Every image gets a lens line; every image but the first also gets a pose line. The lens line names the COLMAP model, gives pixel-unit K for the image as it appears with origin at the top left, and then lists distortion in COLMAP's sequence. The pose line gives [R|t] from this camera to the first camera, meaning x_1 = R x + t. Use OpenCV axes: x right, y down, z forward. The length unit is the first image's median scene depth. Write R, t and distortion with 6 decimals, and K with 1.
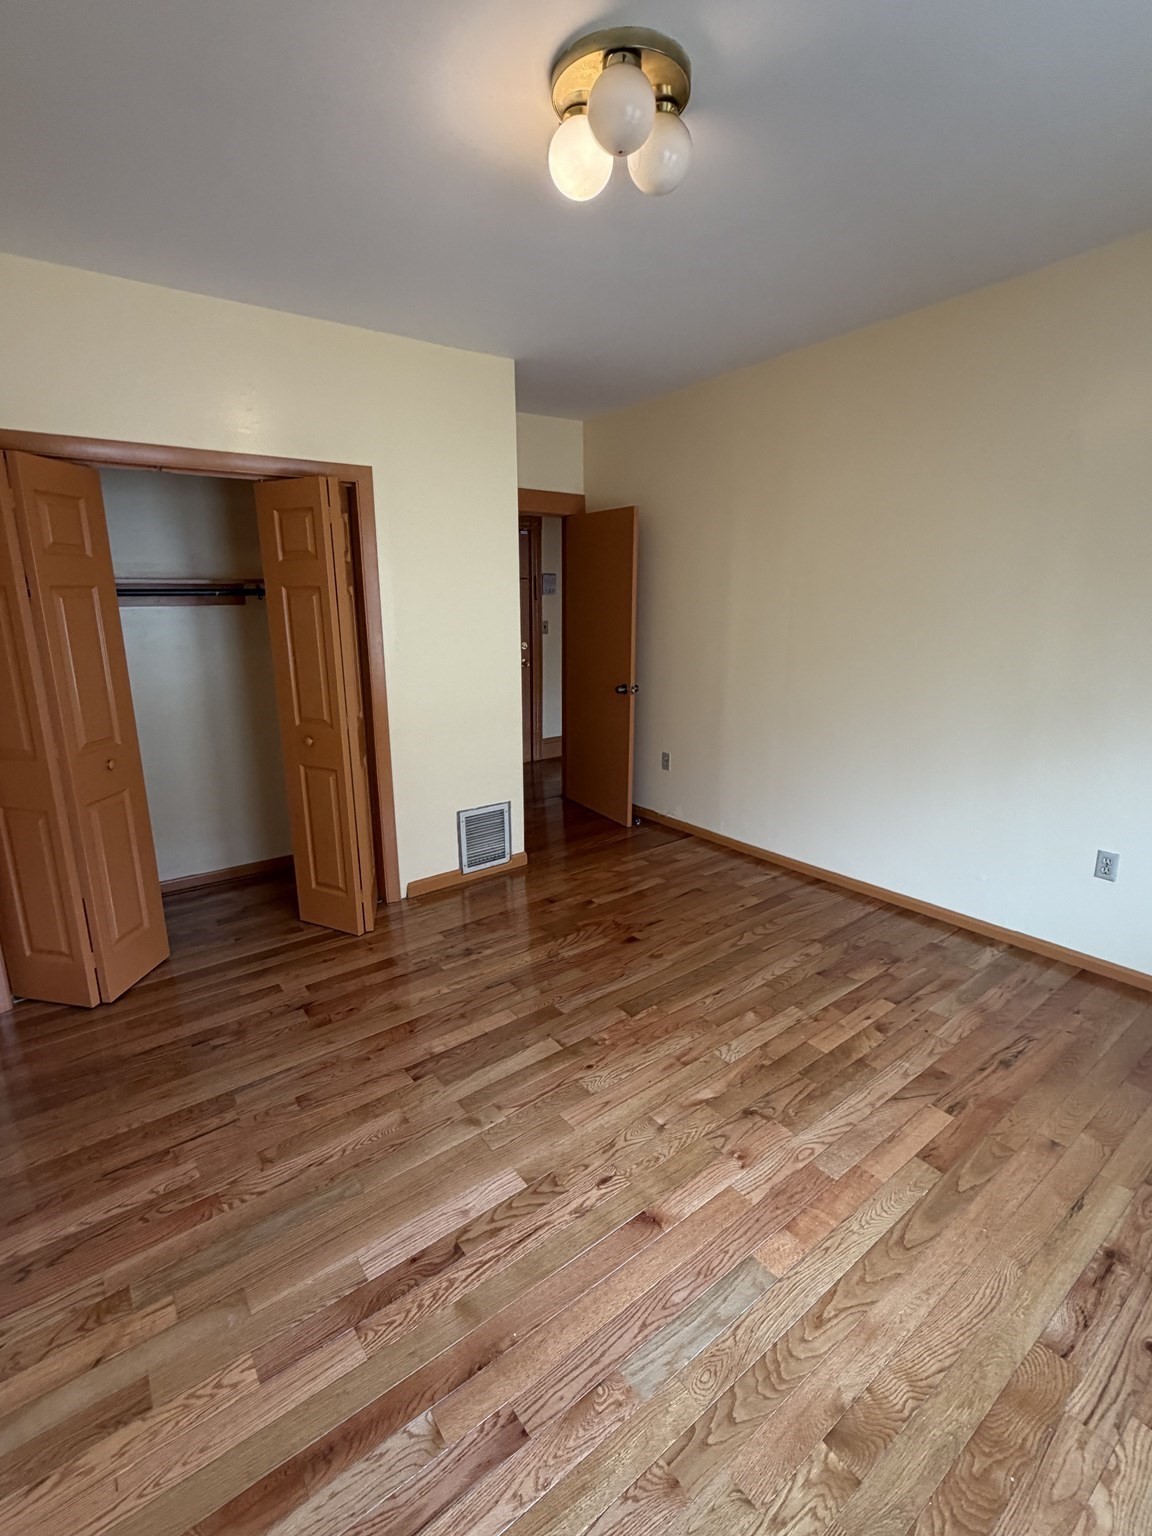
lens RADIAL K [[707.3, 0, 572.6], [0, 707.3, 765.9], [0, 0, 1]] dist [-0.005709, 0.001324]
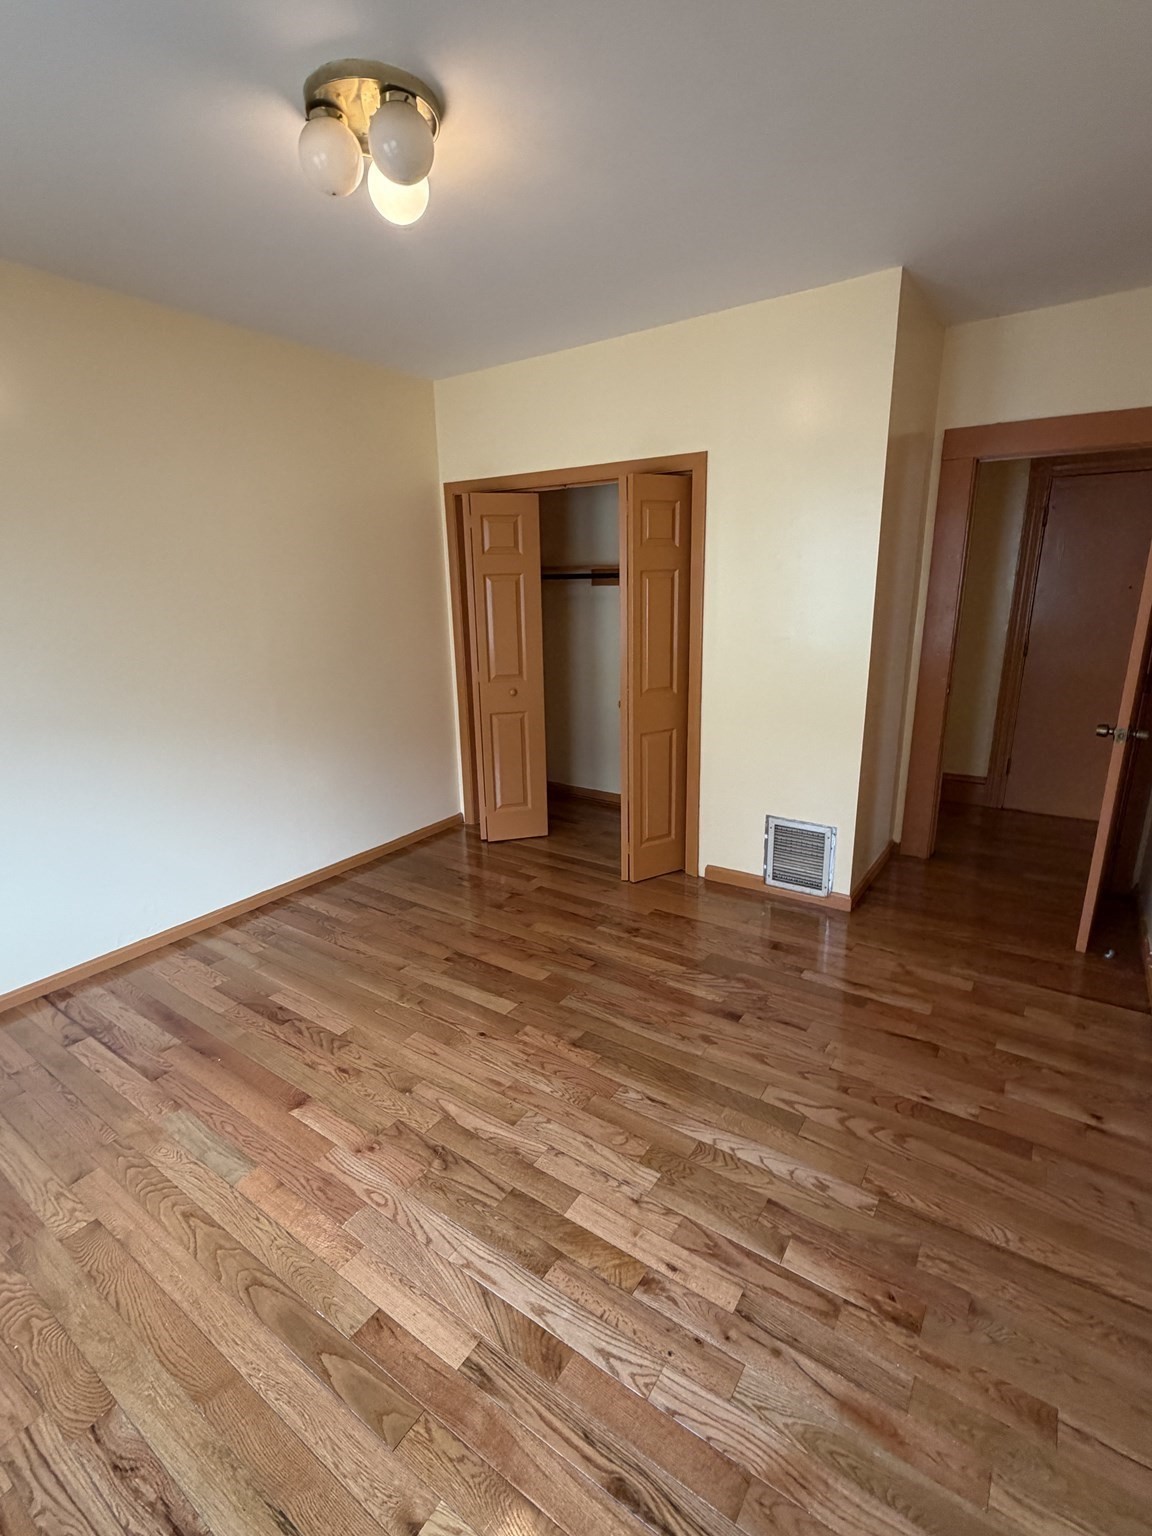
lens RADIAL K [[707.3, 0, 574.5], [0, 707.3, 766.0], [0, 0, 1]] dist [-0.005709, 0.001324]
pose [[0.317581, 0.249009, -0.914952, 0.980645], [-0.210904, 0.959283, 0.187869, -0.196275], [0.924479, 0.133304, 0.357167, 0.730125]]
